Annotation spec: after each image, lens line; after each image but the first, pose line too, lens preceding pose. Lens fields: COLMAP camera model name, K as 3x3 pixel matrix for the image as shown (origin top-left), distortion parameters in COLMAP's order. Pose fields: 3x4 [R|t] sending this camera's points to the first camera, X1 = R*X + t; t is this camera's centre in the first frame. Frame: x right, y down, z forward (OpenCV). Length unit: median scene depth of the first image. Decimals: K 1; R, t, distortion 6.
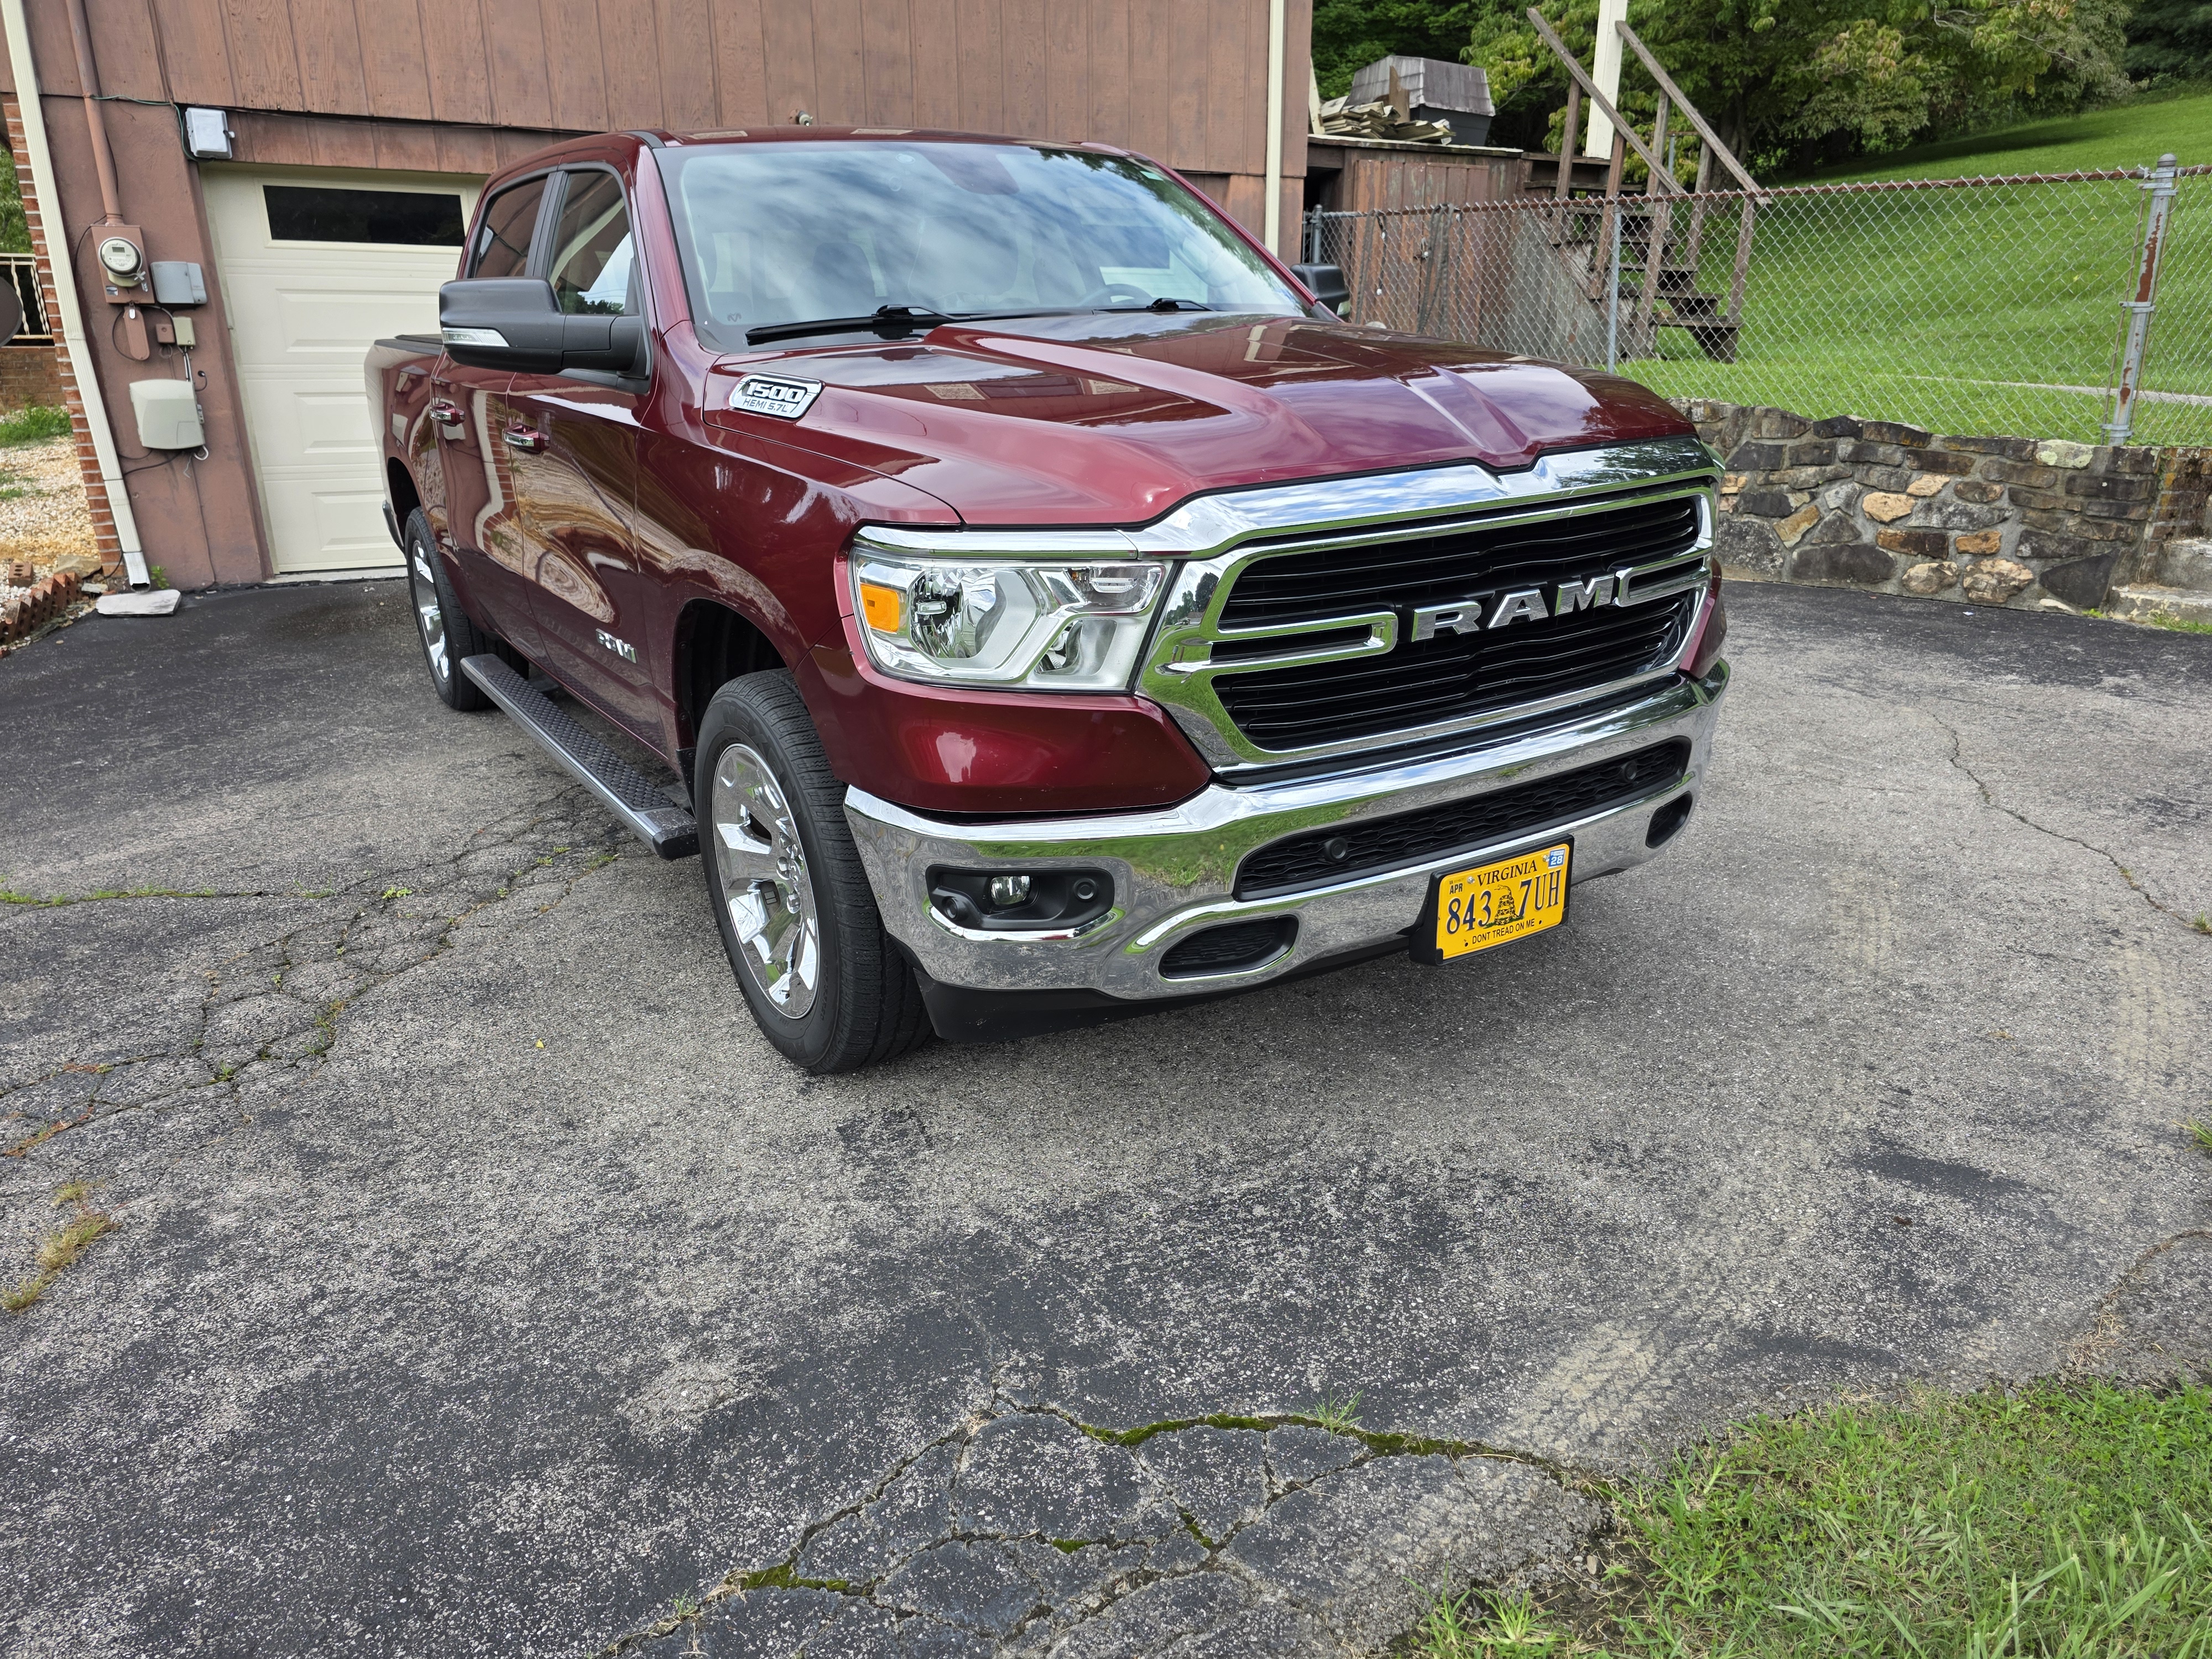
lens RADIAL K [[1480.3, 0, 1079.0], [0, 1480.3, 835.5], [0, 0, 1]] dist [0.064694, -0.058419]
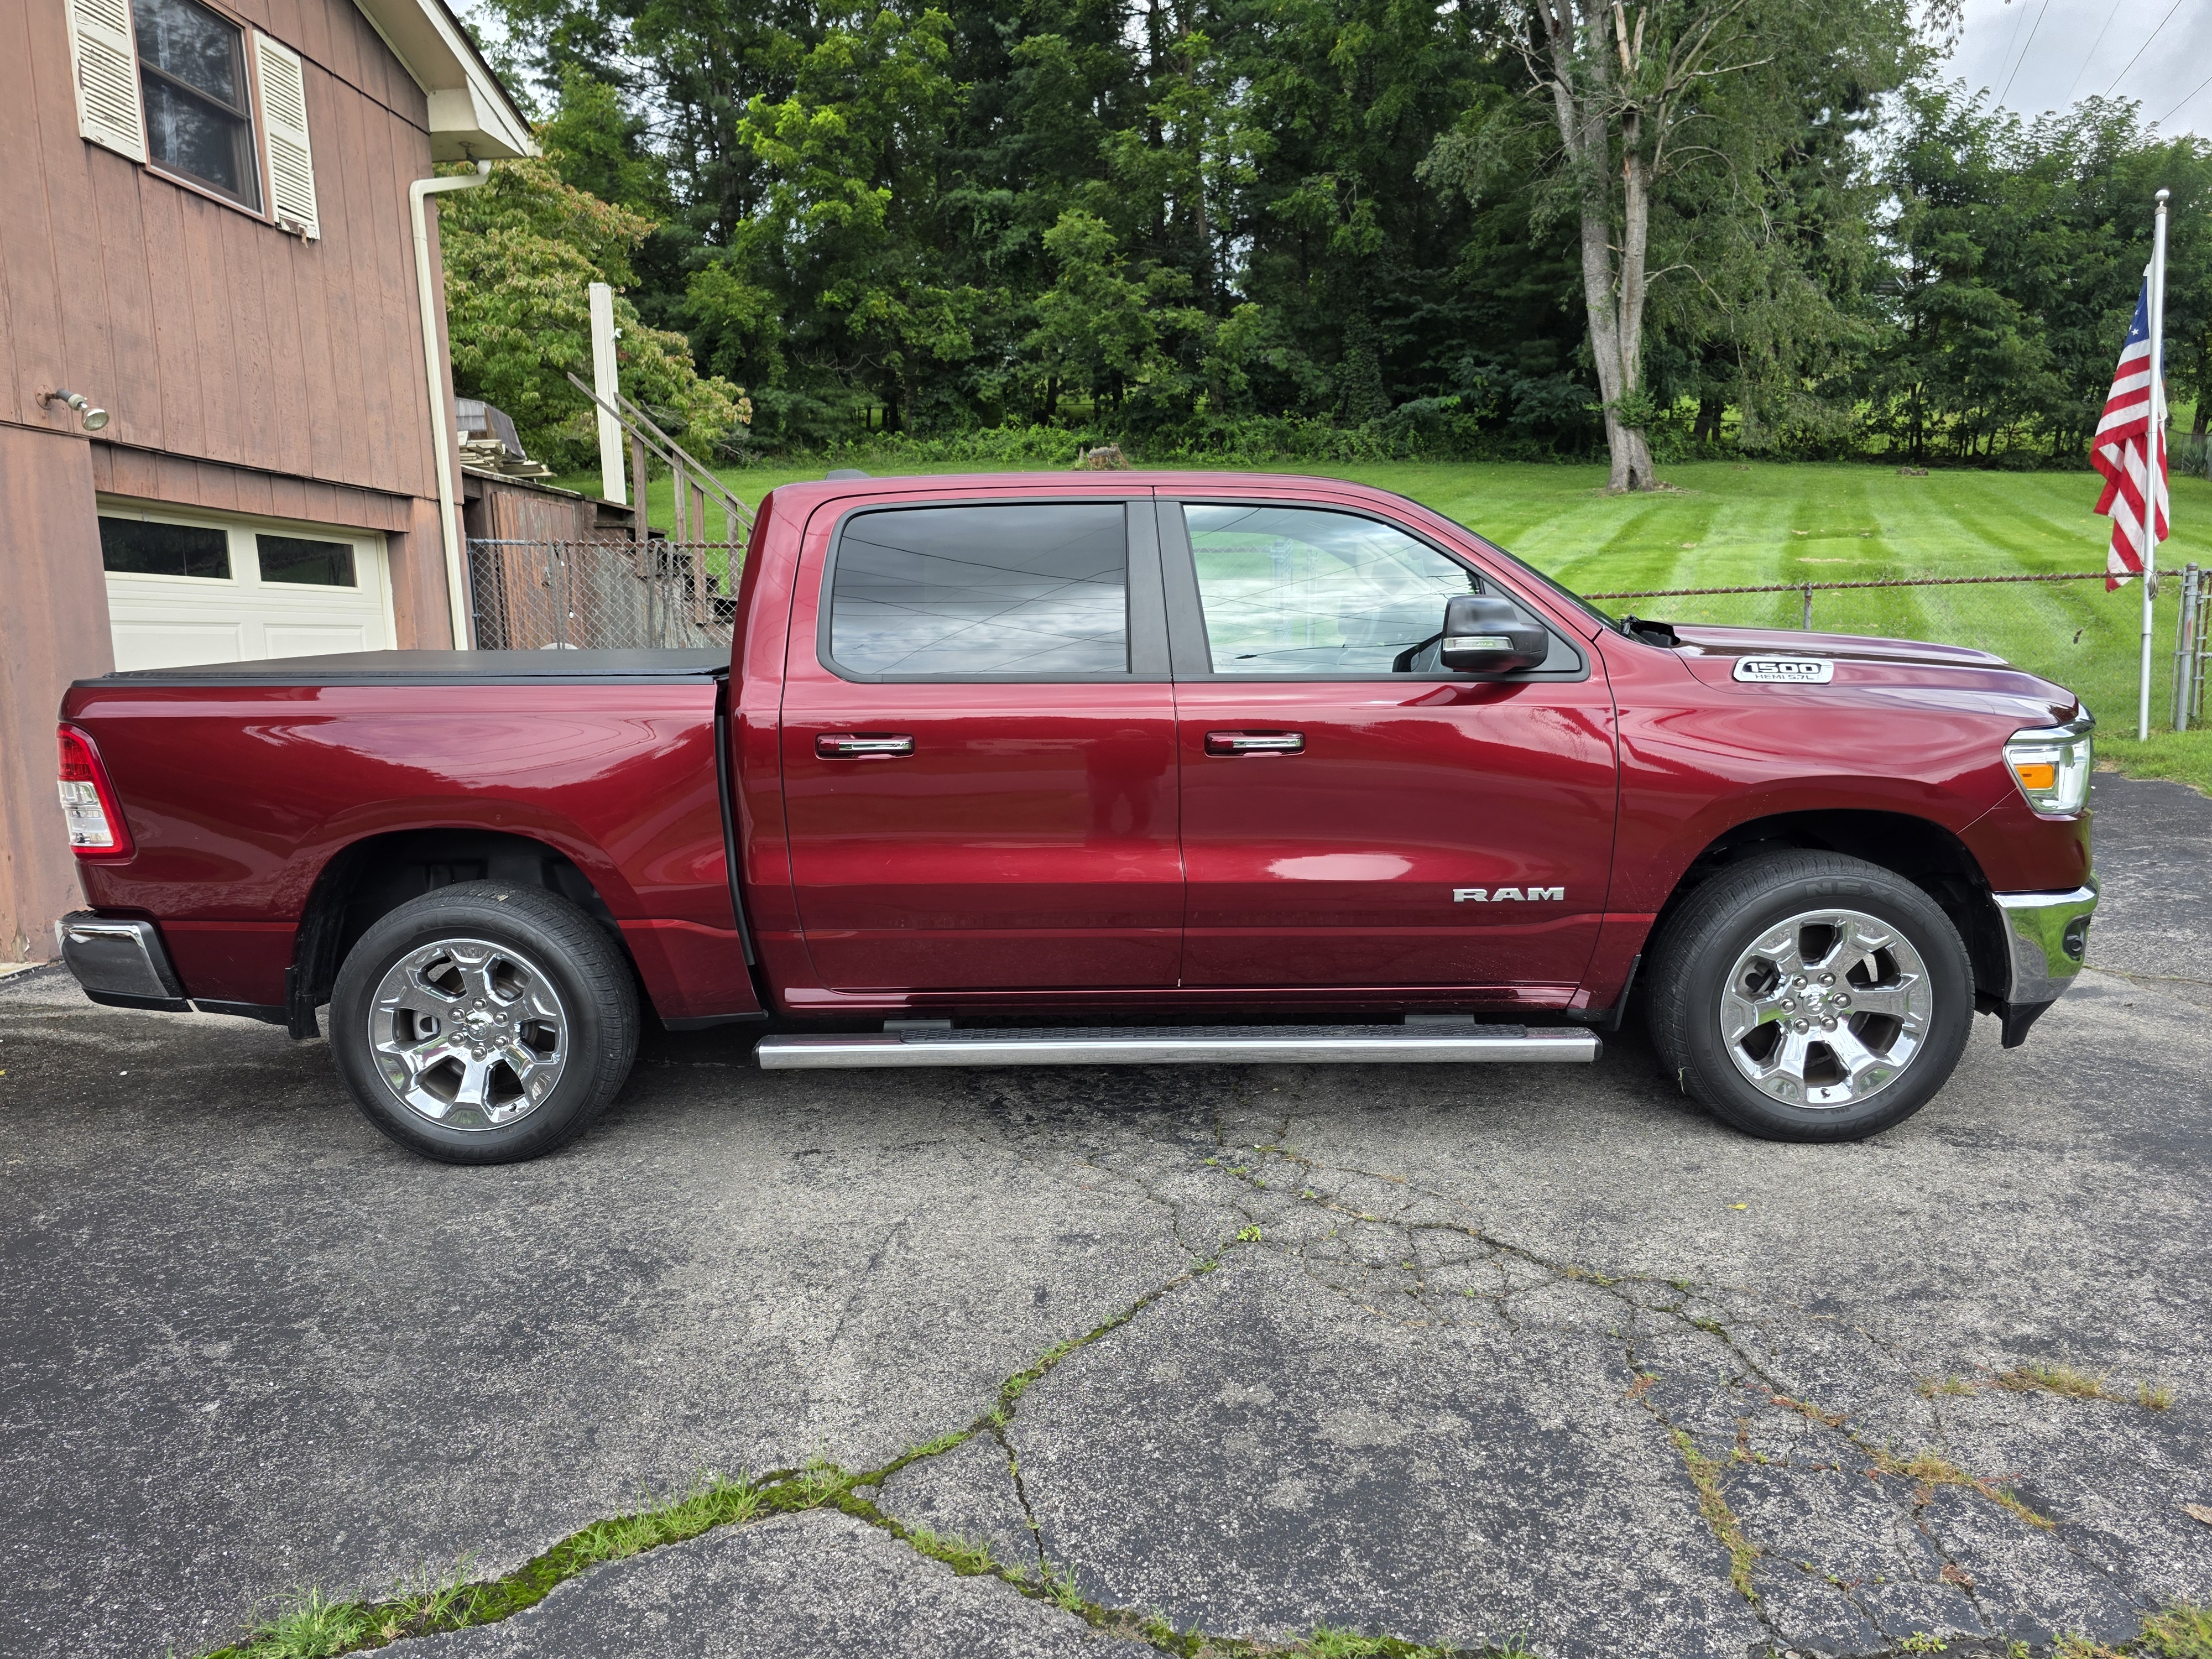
lens RADIAL K [[1480.3, 0, 1079.0], [0, 1480.3, 835.5], [0, 0, 1]] dist [0.064694, -0.058419]
pose [[0.566849, -0.120844, 0.814911, -1.344158], [0.284704, 0.956971, -0.056129, -0.189186], [-0.773063, 0.263825, 0.576862, 0.544410]]
